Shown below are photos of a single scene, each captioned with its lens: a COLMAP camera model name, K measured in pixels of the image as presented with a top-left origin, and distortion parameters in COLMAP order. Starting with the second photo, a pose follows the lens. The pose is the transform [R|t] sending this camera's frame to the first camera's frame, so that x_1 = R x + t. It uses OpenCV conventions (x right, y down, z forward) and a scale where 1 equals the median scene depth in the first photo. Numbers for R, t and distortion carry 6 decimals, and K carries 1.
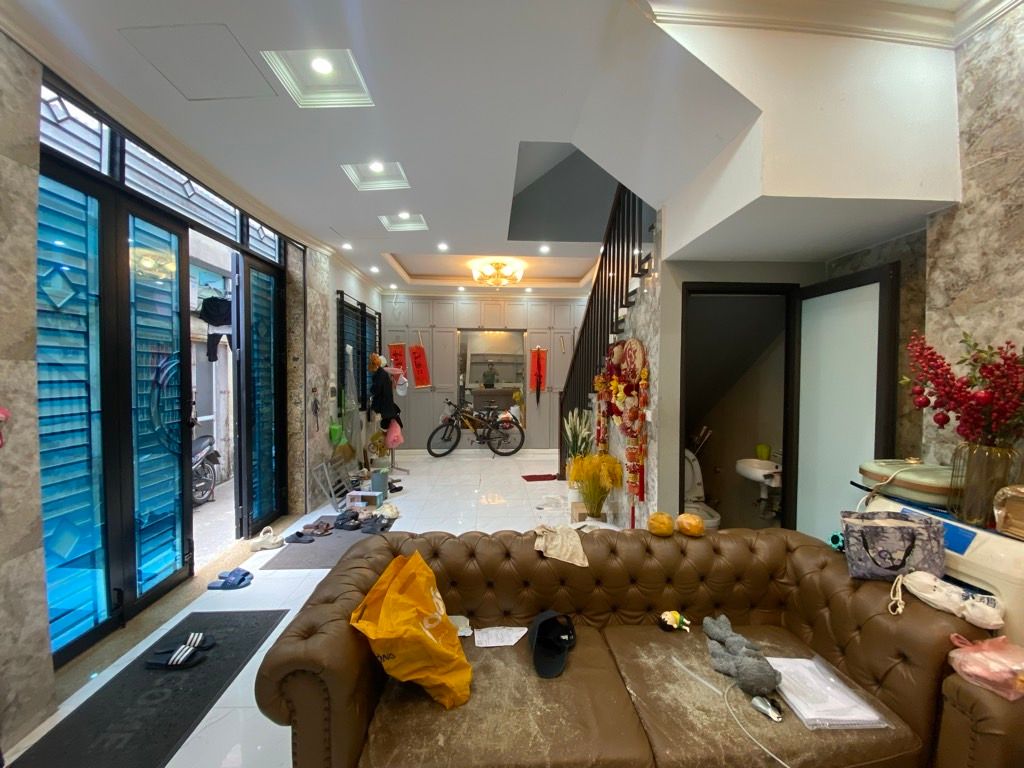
lens RADIAL K [[417.8, 0, 518.5], [0, 417.8, 380.2], [0, 0, 1]] dist [0.017862, -0.018385]
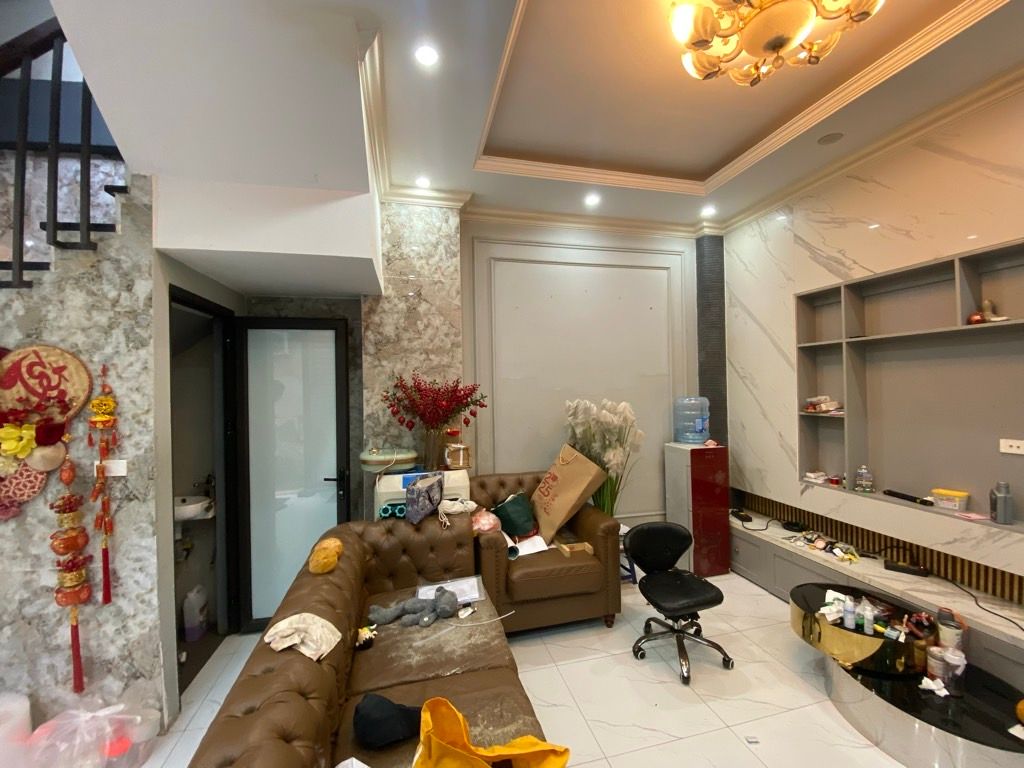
lens RADIAL K [[411.8, 0, 507.0], [0, 411.8, 382.4], [0, 0, 1]] dist [0.013881, -0.017868]
pose [[-0.173882, 0.010765, 0.984708, -0.478126], [0.038959, 0.999233, -0.004044, -0.025666], [-0.983996, 0.037660, -0.174168, 0.546317]]
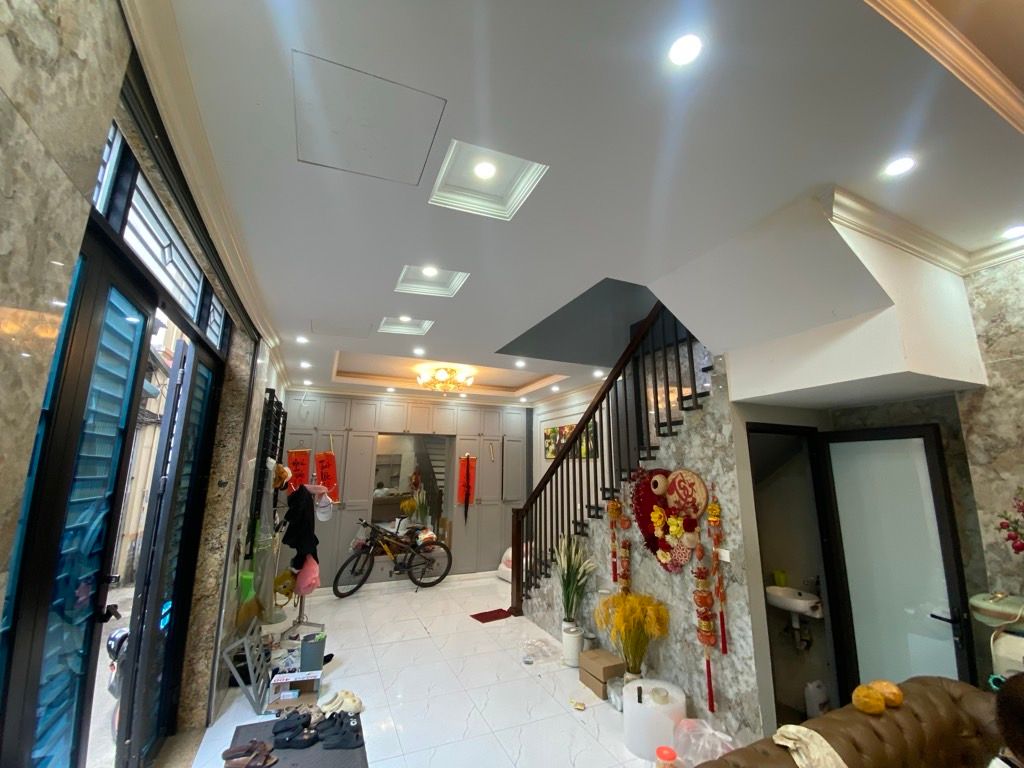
lens RADIAL K [[417.8, 0, 518.5], [0, 417.8, 380.2], [0, 0, 1]] dist [0.017862, -0.018385]
pose [[0.933431, 0.075862, 0.350643, -0.554639], [0.004546, 0.974807, -0.223002, -0.104978], [-0.358727, 0.209751, 0.909571, 0.217329]]
